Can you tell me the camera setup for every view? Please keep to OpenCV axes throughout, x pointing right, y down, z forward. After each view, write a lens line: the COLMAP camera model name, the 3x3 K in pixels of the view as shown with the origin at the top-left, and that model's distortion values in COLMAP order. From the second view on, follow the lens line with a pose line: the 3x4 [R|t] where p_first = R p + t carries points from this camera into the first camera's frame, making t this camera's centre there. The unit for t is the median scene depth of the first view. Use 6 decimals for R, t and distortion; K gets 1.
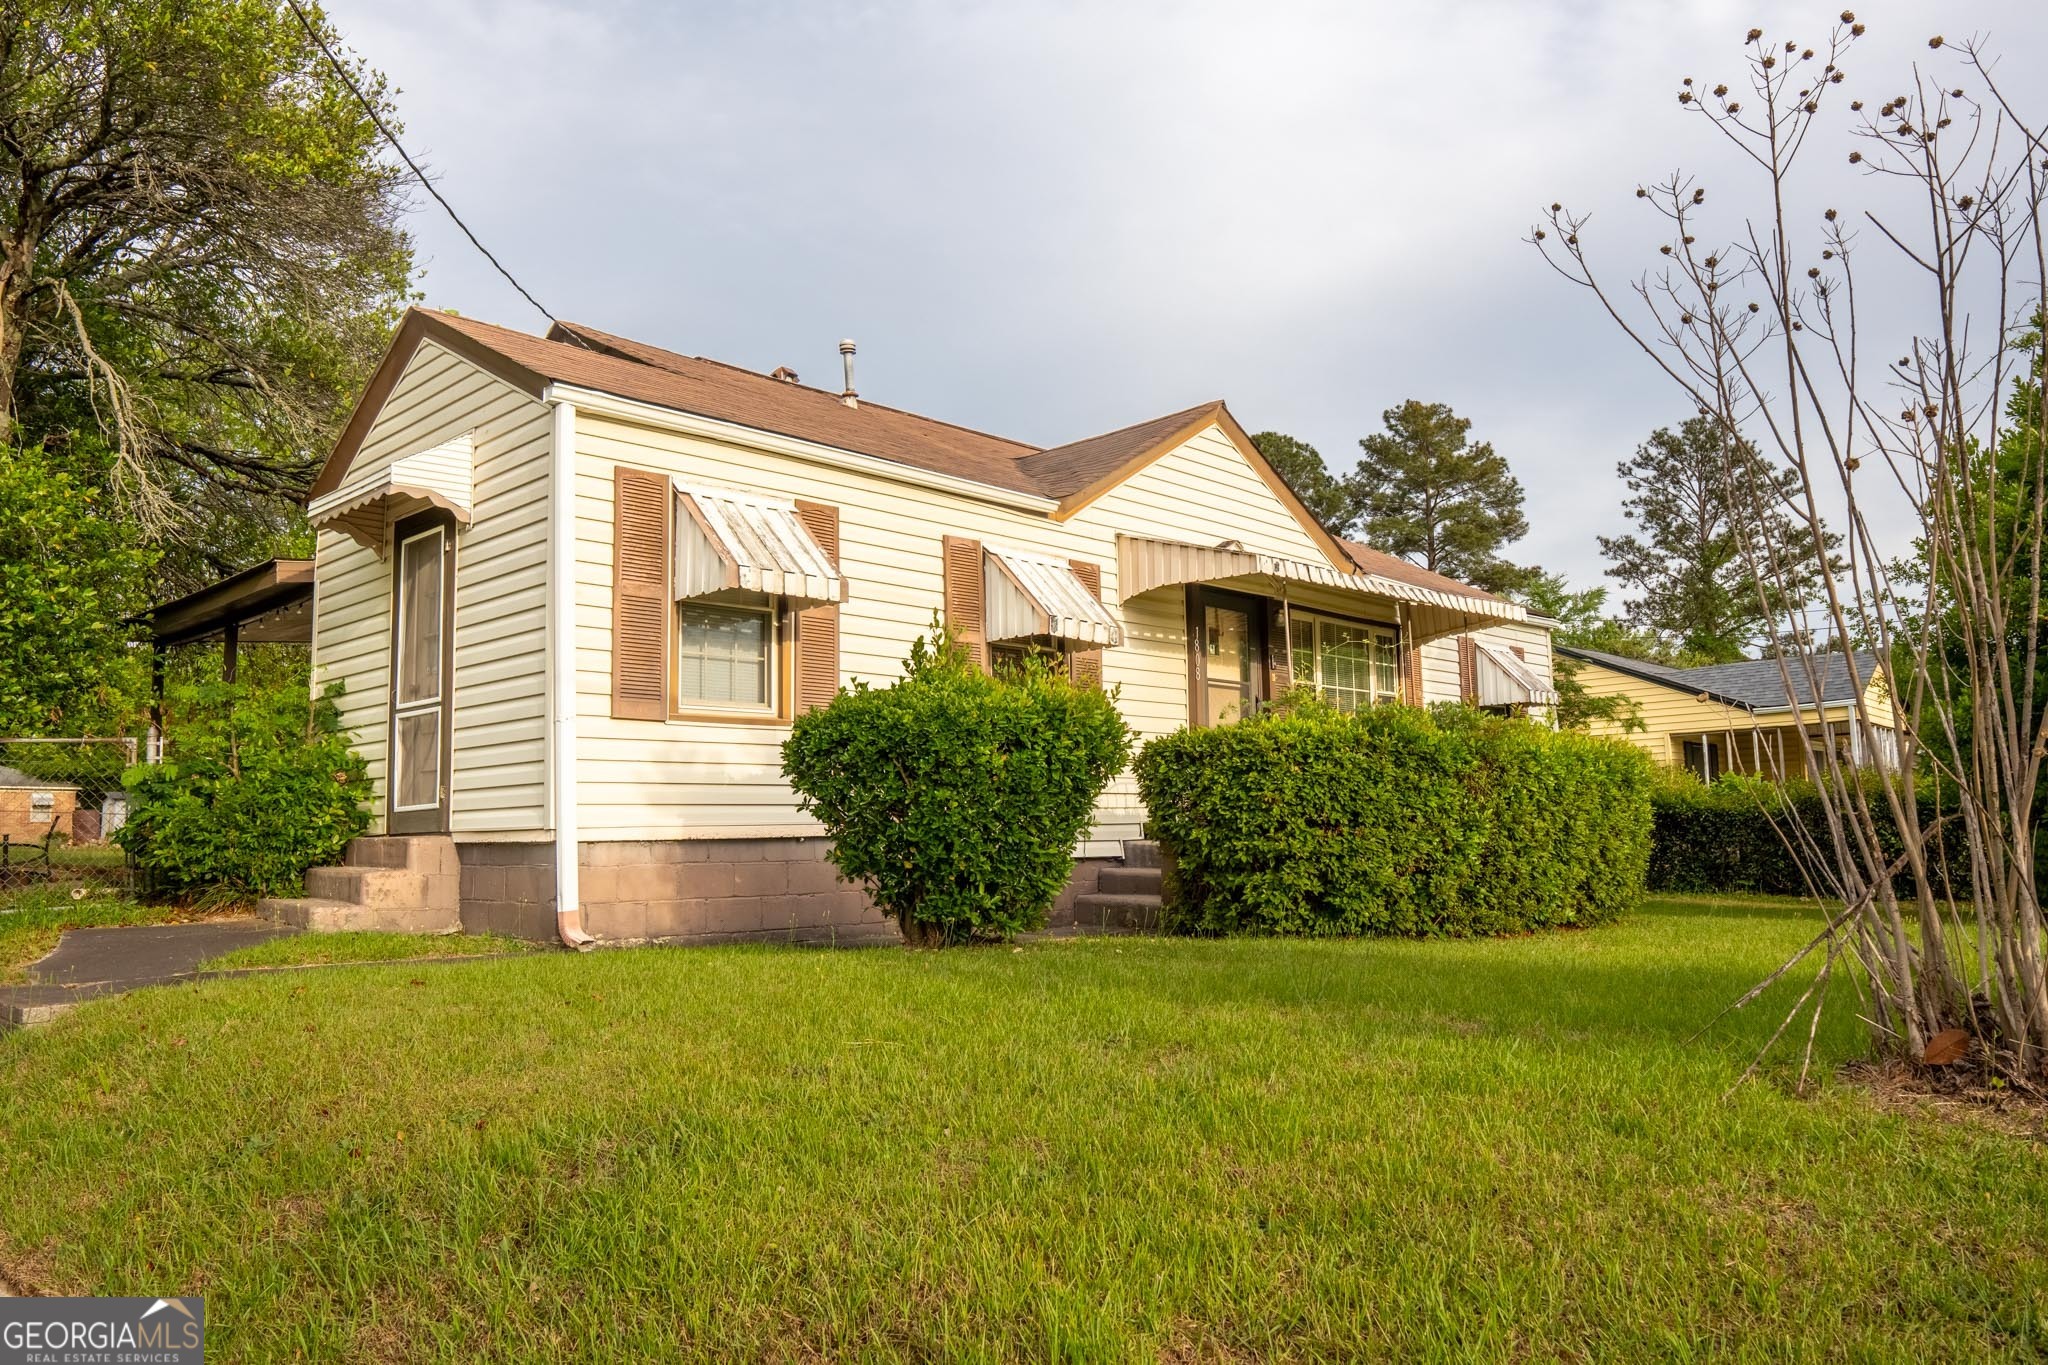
lens RADIAL K [[1460.1, 0, 1019.0], [0, 1460.1, 675.2], [0, 0, 1]] dist [-0.104664, 0.062941]
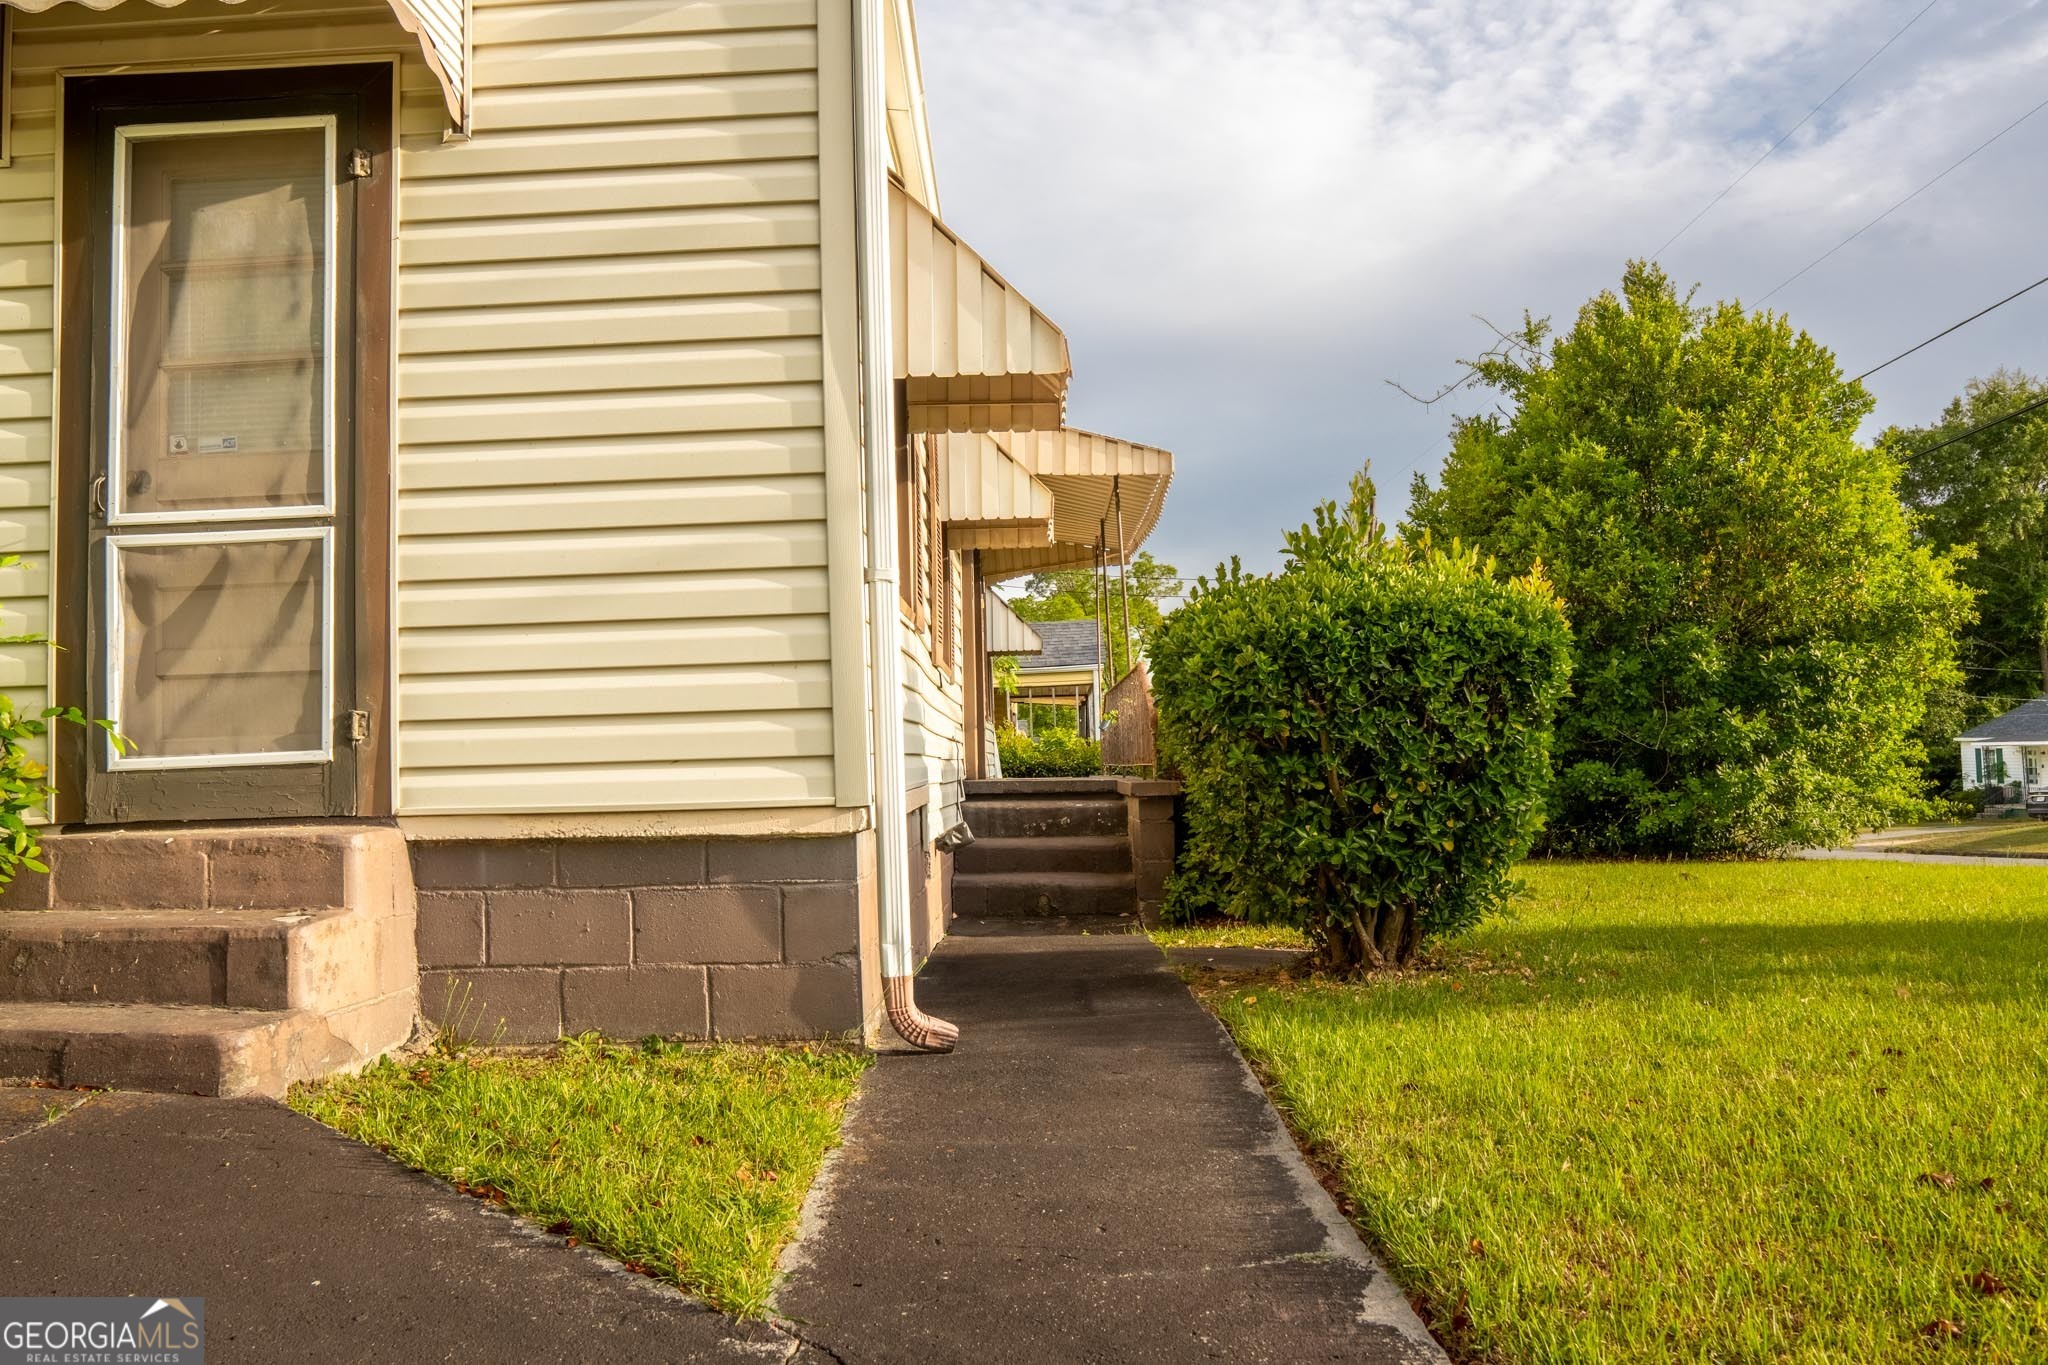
lens RADIAL K [[1460.1, 0, 1024.5], [0, 1460.1, 685.1], [0, 0, 1]] dist [-0.104664, 0.062941]
pose [[0.745224, 0.038728, 0.665689, -0.534712], [-0.067577, 0.997559, 0.017616, 0.047859], [-0.663381, -0.058113, 0.746022, 0.539920]]
